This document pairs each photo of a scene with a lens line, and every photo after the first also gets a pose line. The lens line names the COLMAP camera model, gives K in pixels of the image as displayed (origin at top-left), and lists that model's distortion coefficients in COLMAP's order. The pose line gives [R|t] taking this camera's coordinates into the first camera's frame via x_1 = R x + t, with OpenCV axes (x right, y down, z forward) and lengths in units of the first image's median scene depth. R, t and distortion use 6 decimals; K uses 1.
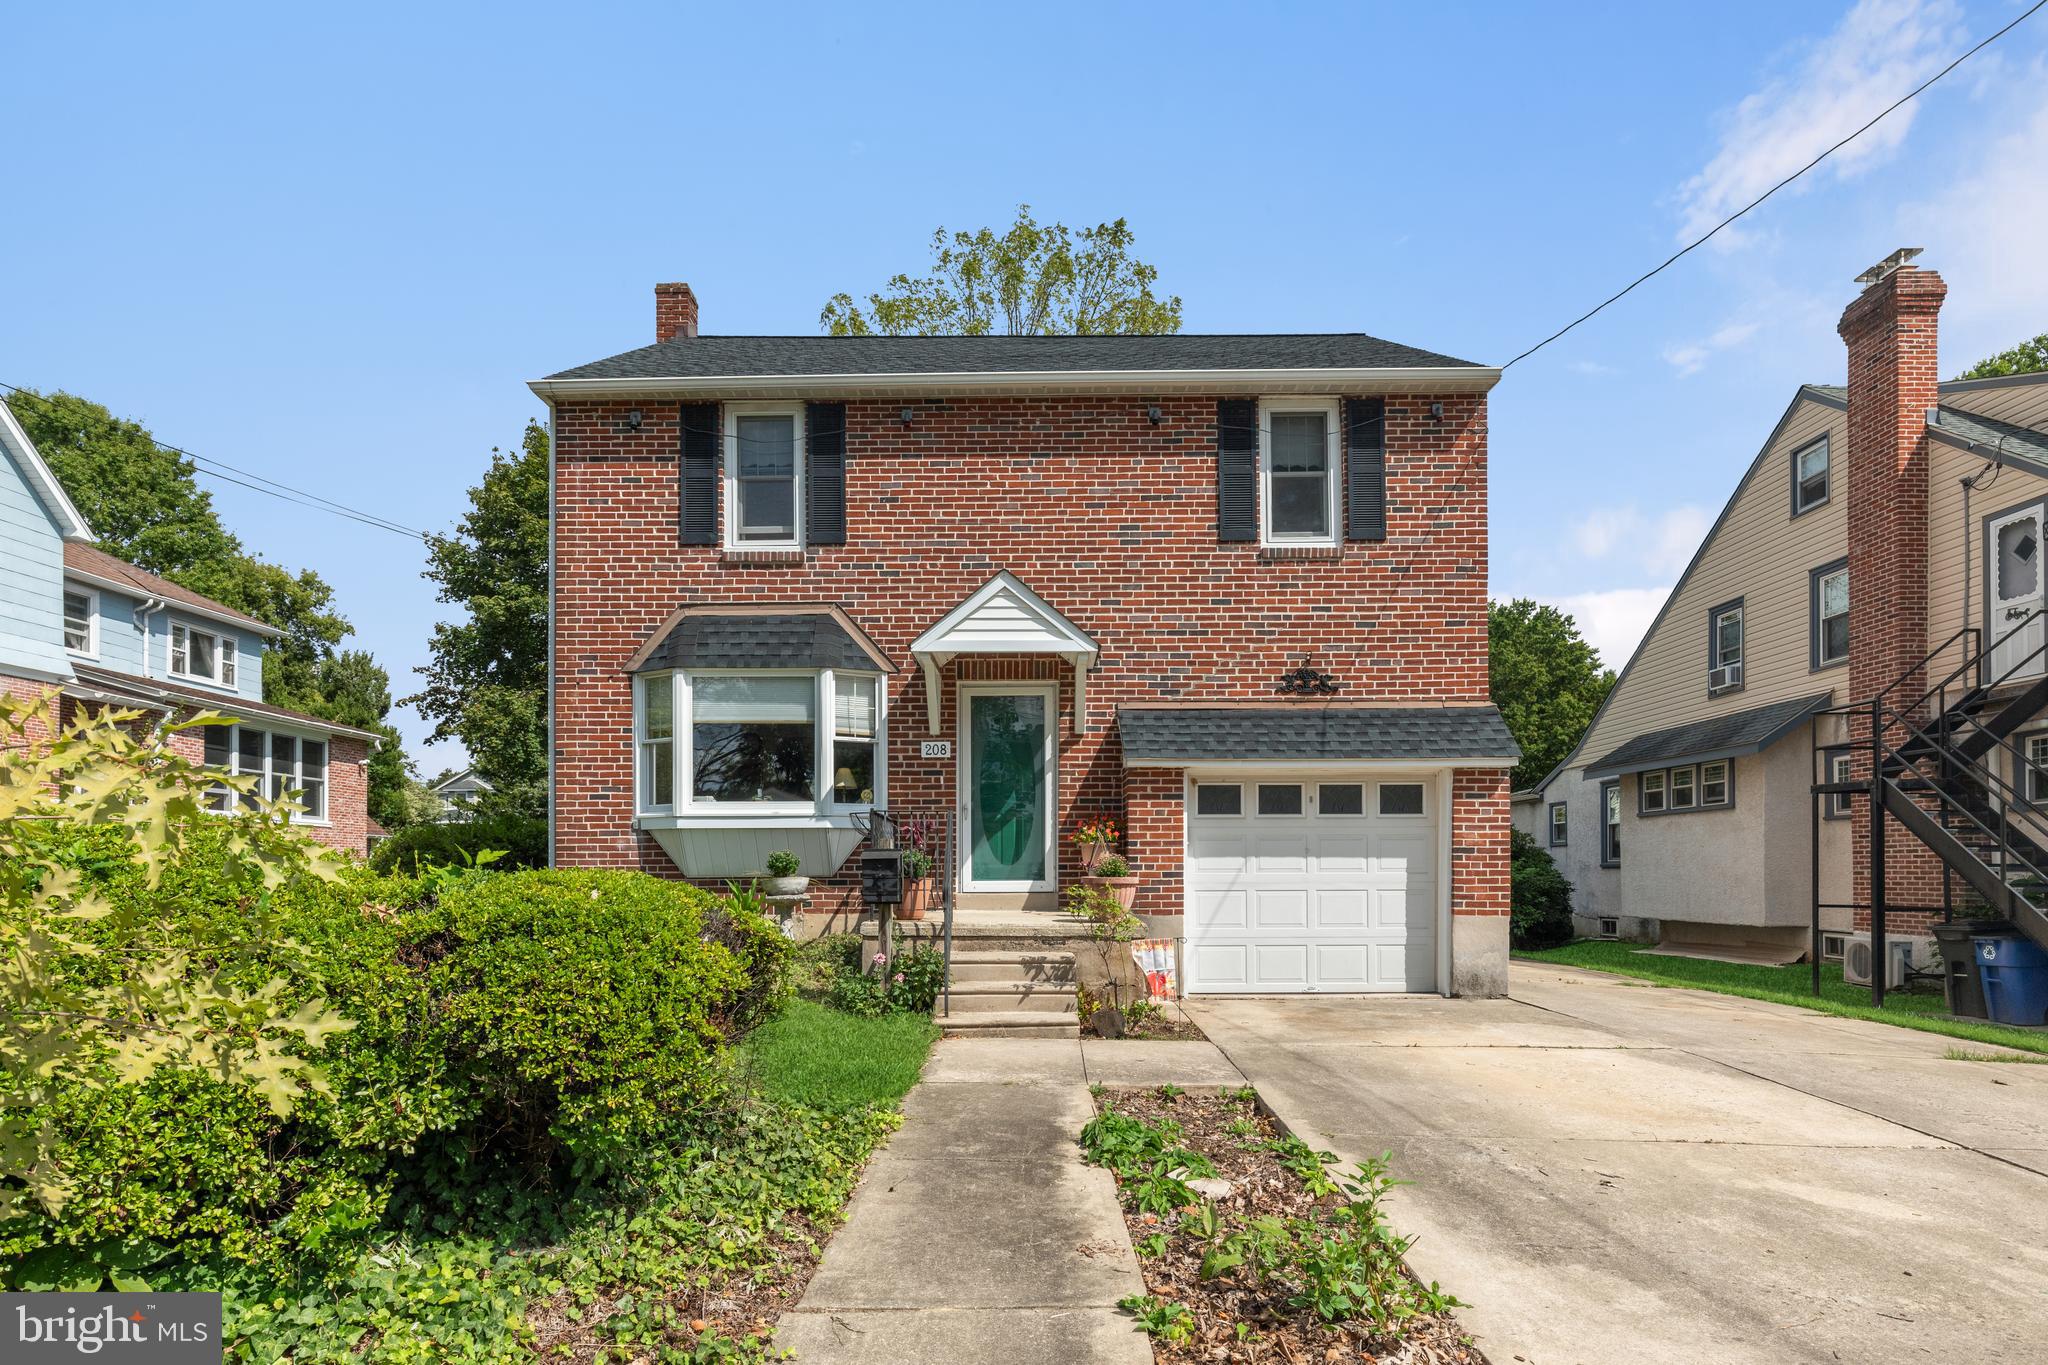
lens RADIAL K [[1083.0, 0, 1021.3], [0, 1083.0, 692.2], [0, 0, 1]] dist [-0.005071, -0.000311]
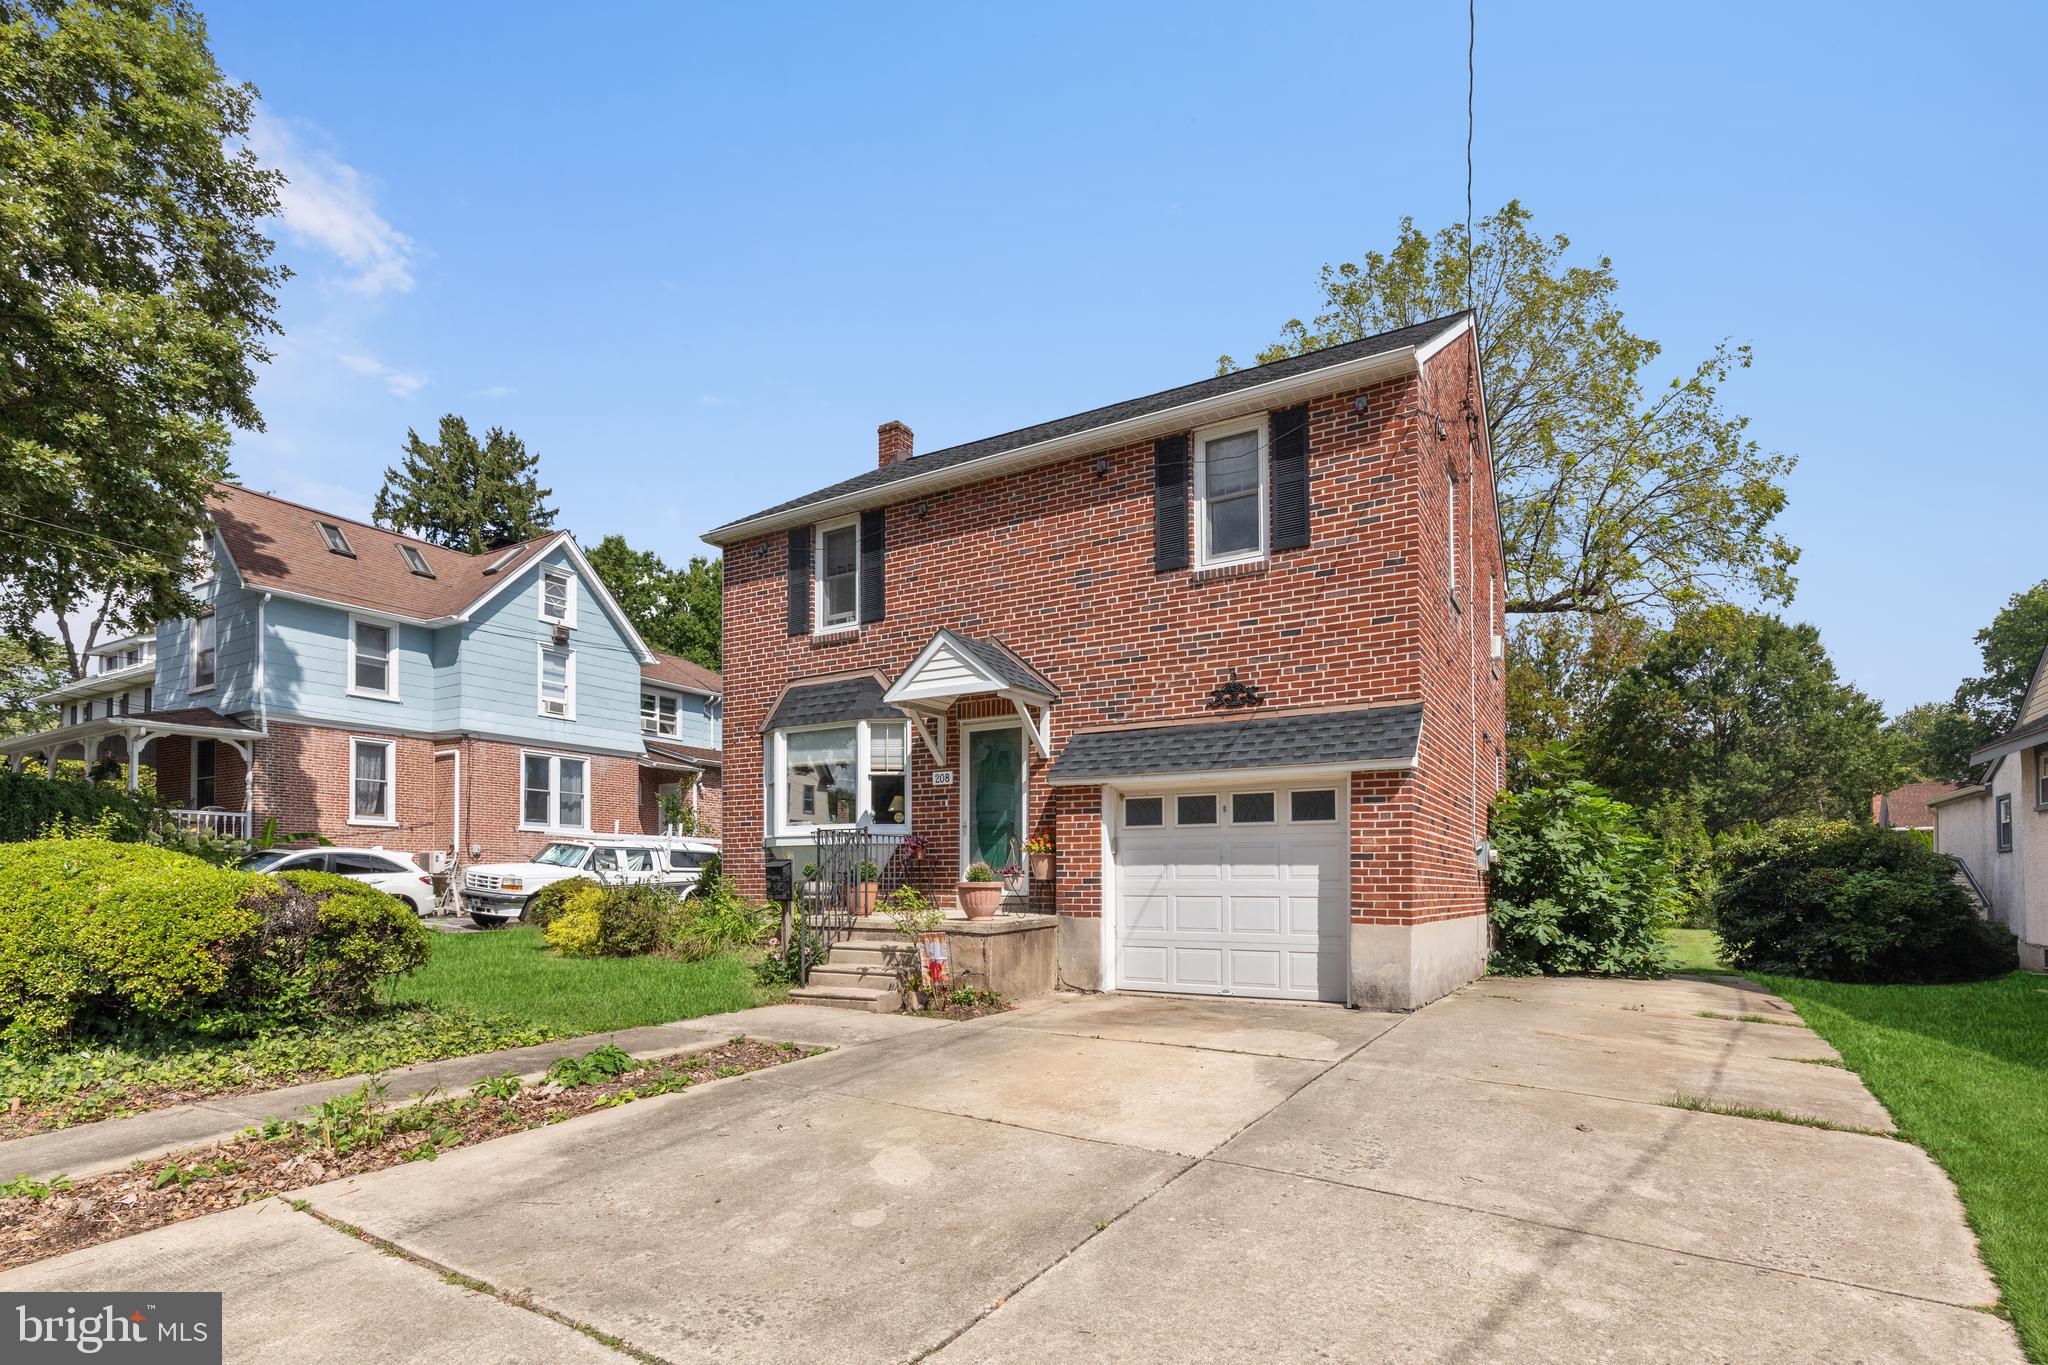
lens RADIAL K [[1006.9, 0, 1029.3], [0, 1006.9, 700.1], [0, 0, 1]] dist [-0.001124, 0.000395]
pose [[0.859560, -0.088203, -0.503365, 0.579673], [0.079333, 0.996082, -0.039070, 0.017234], [0.504839, -0.006351, 0.863190, 0.069029]]
